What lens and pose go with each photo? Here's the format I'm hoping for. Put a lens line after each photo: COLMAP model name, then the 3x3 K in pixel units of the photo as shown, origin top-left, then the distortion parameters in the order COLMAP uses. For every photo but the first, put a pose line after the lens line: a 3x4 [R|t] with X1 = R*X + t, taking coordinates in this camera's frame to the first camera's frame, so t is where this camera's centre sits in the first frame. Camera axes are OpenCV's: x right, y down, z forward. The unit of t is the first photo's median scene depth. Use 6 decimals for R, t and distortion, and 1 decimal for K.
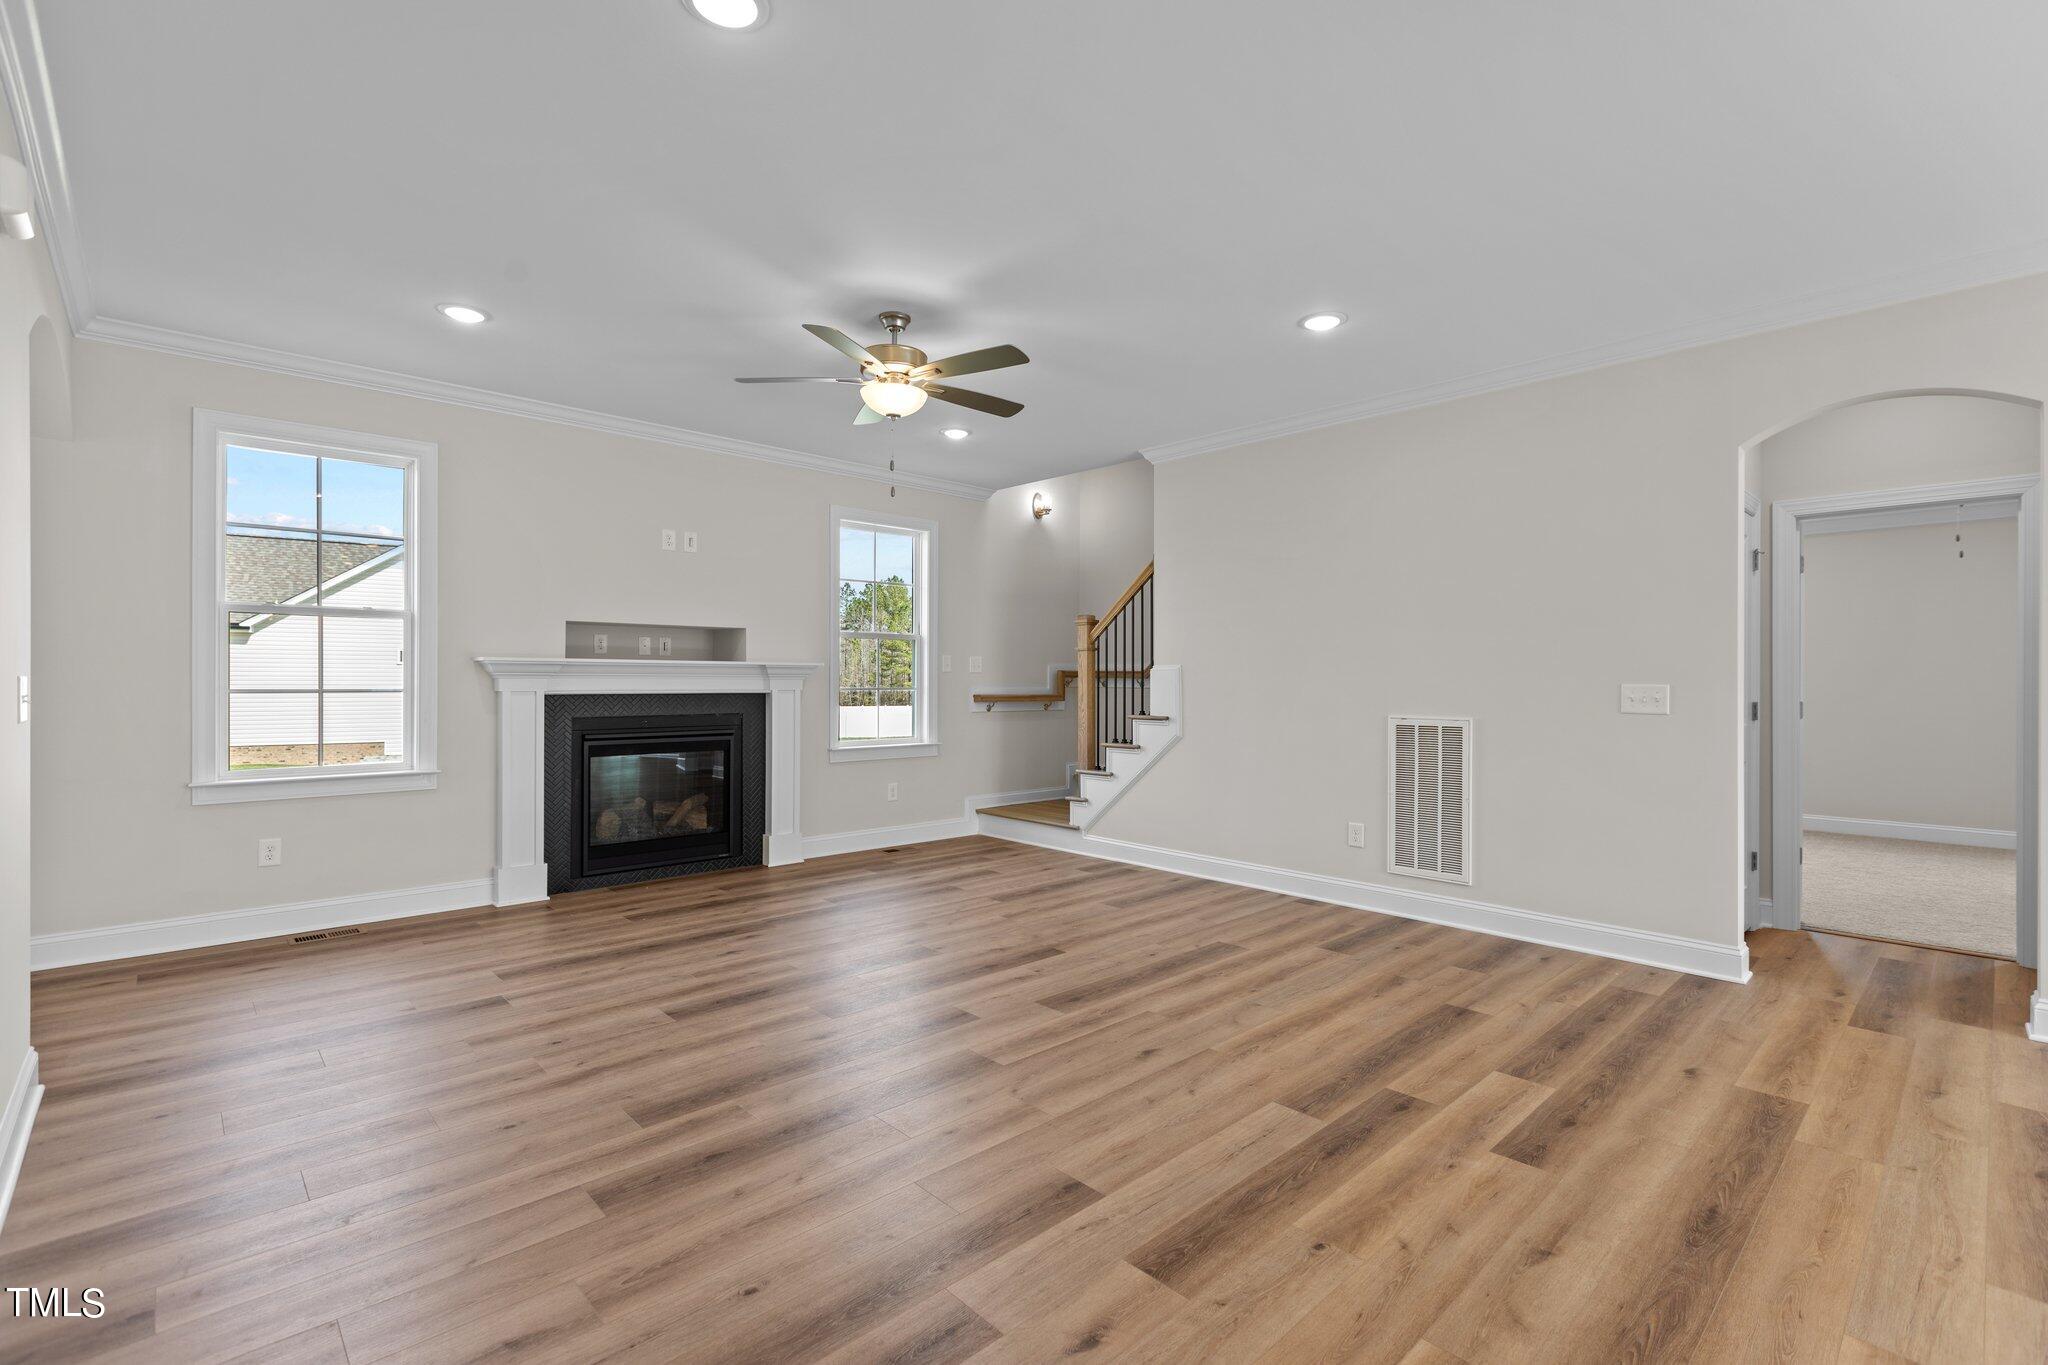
lens RADIAL K [[910.2, 0, 1024.2], [0, 910.2, 685.2], [0, 0, 1]] dist [0.003020, -0.000455]
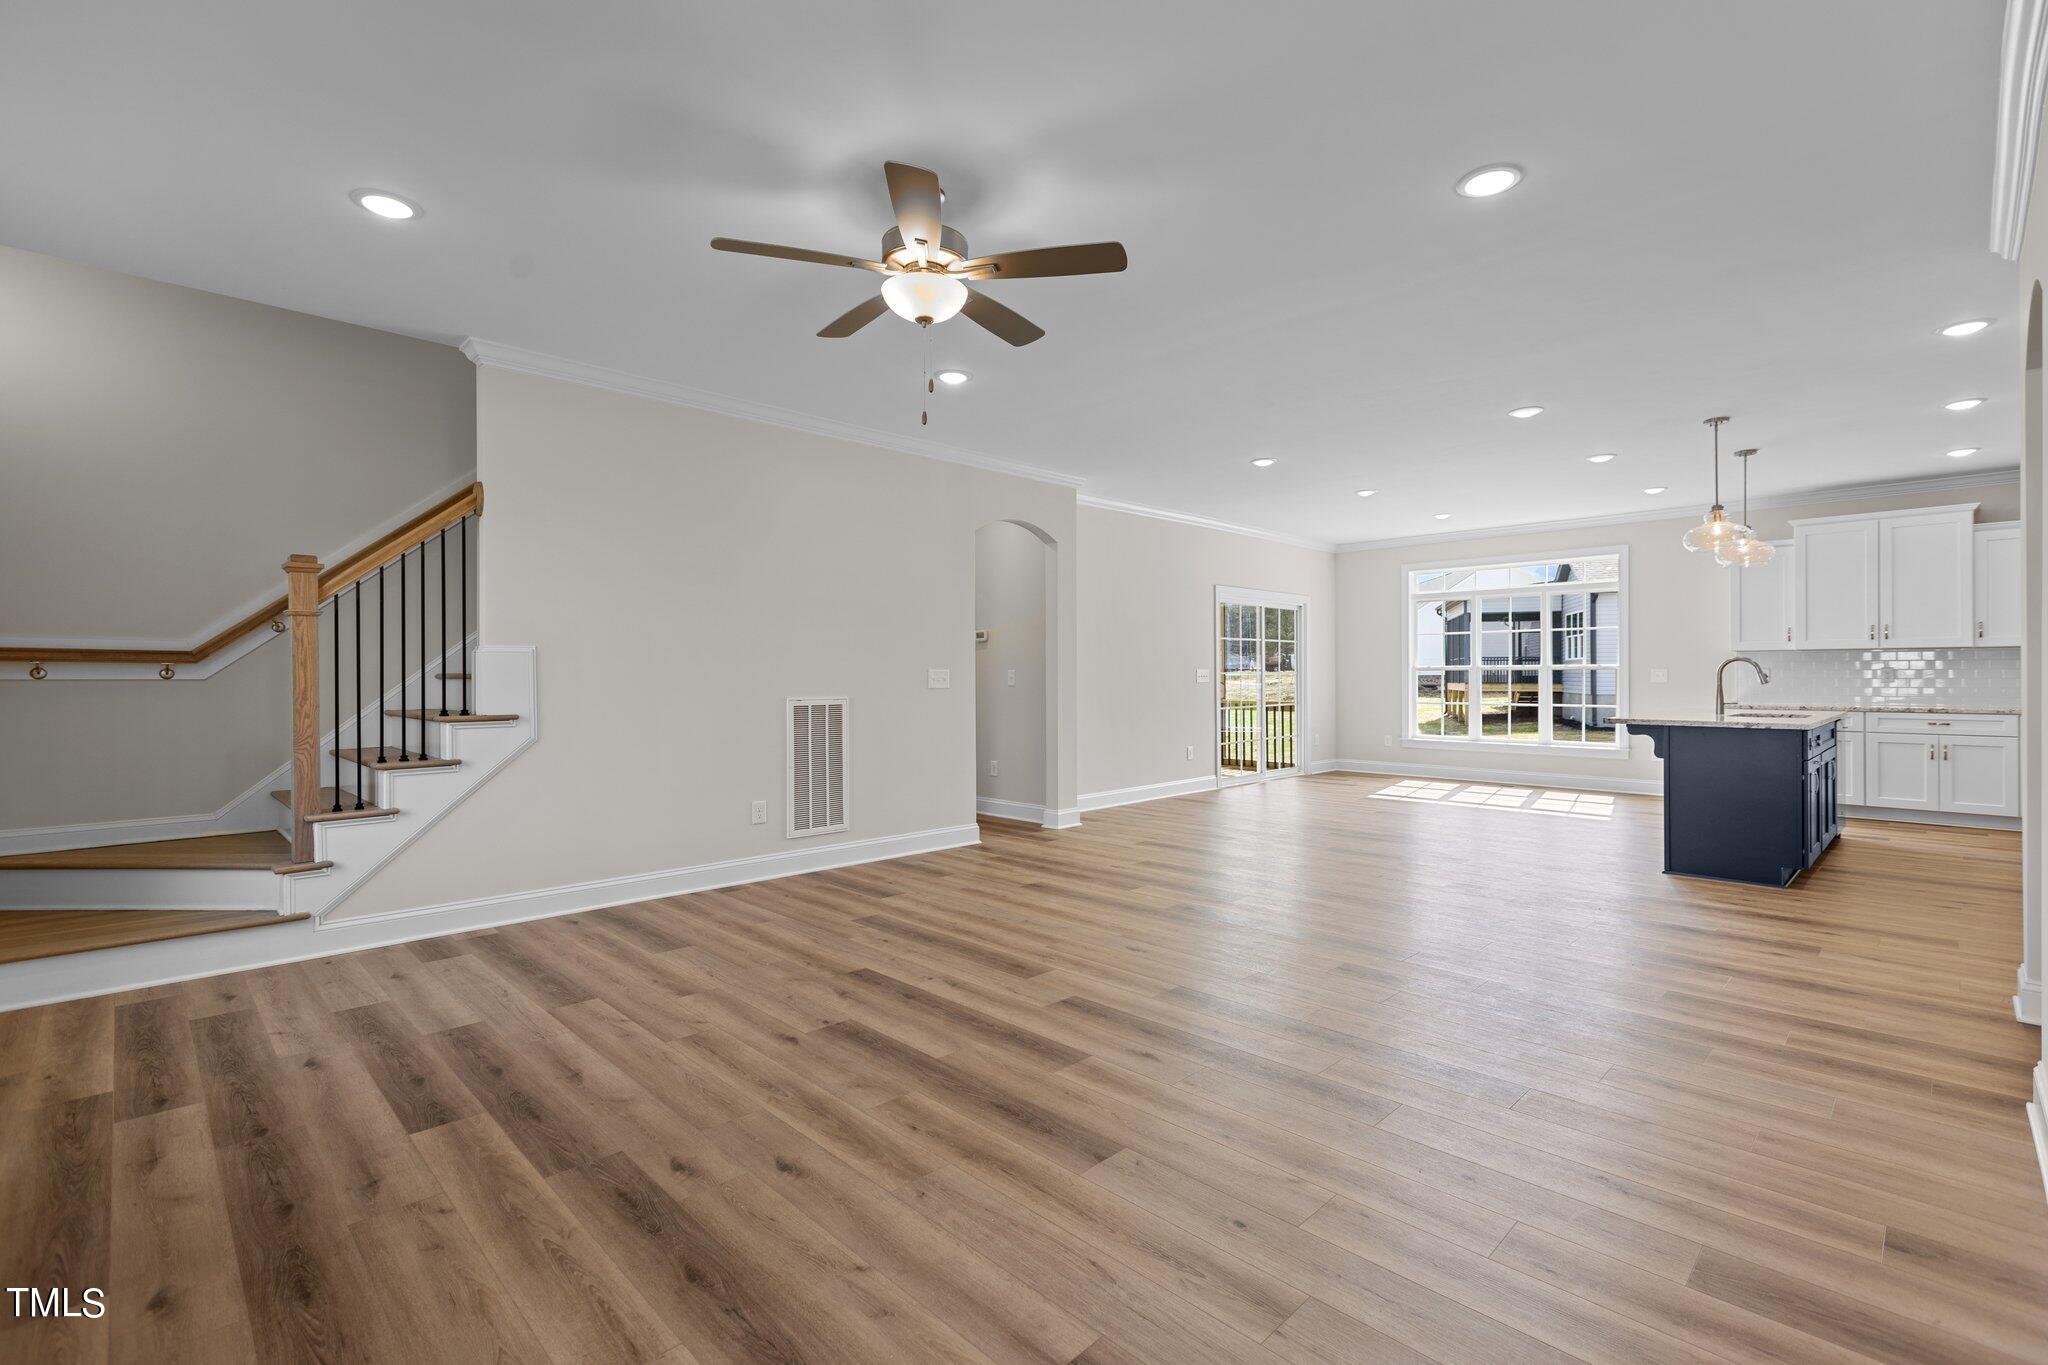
lens RADIAL K [[910.2, 0, 1033.8], [0, 910.2, 673.3], [0, 0, 1]] dist [0.003020, -0.000455]
pose [[-0.030540, 0.000172, 0.999534, -0.710698], [0.007042, 0.999975, 0.000043, 0.005187], [-0.999509, 0.007040, -0.030541, 0.721220]]
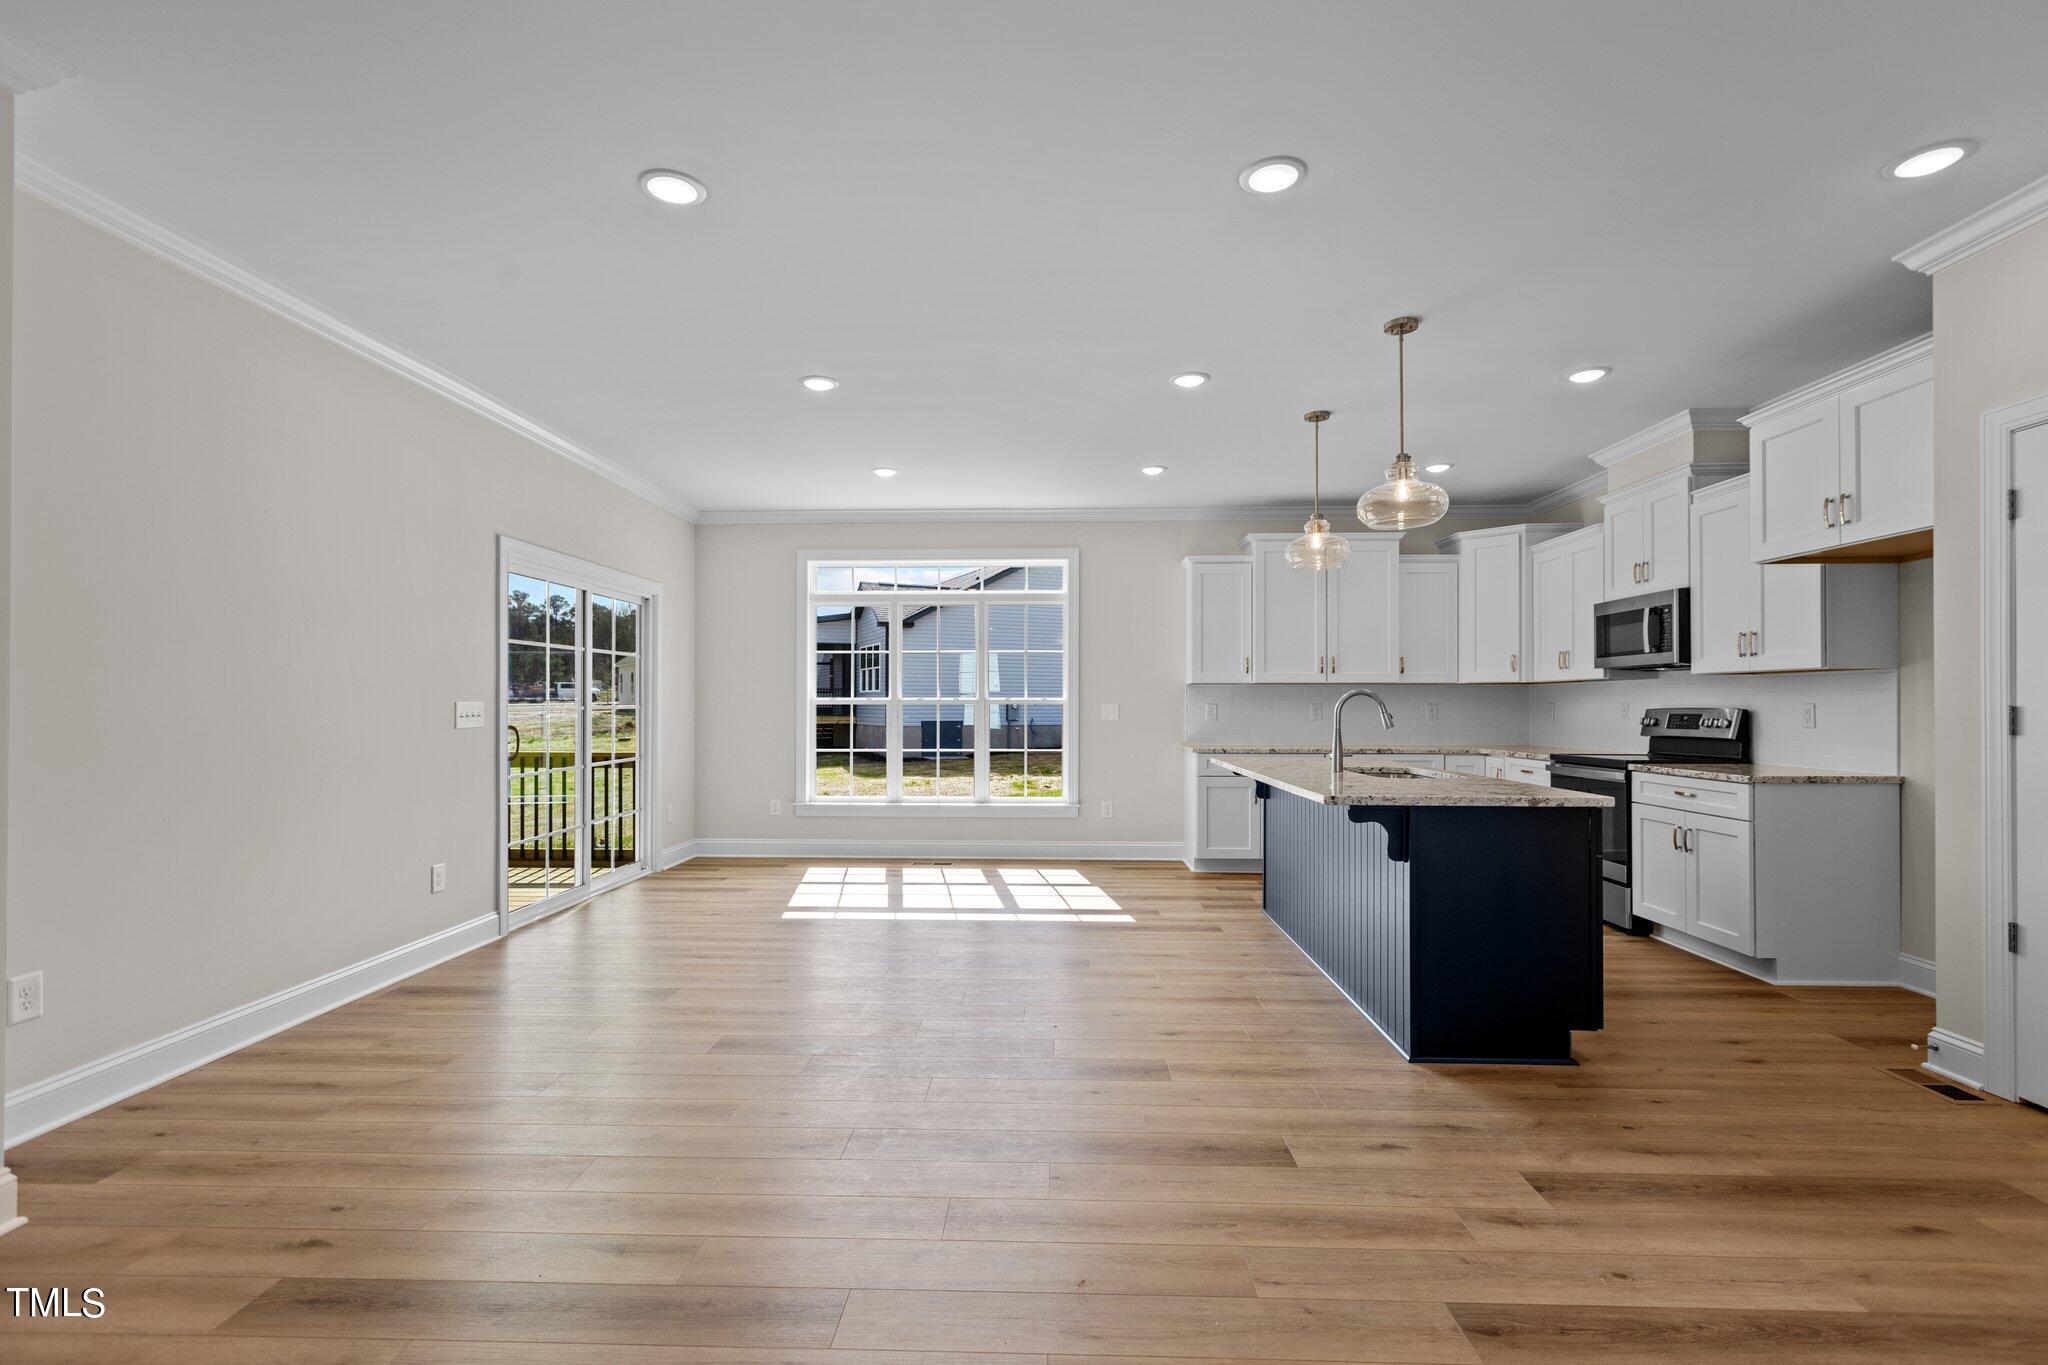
lens RADIAL K [[910.2, 0, 1021.9], [0, 910.2, 693.2], [0, 0, 1]] dist [0.003020, -0.000455]
pose [[-0.705395, 0.007045, 0.708779, 0.103565], [0.000897, 0.999959, -0.009047, 0.001026], [-0.708814, -0.005746, -0.705372, 0.569691]]
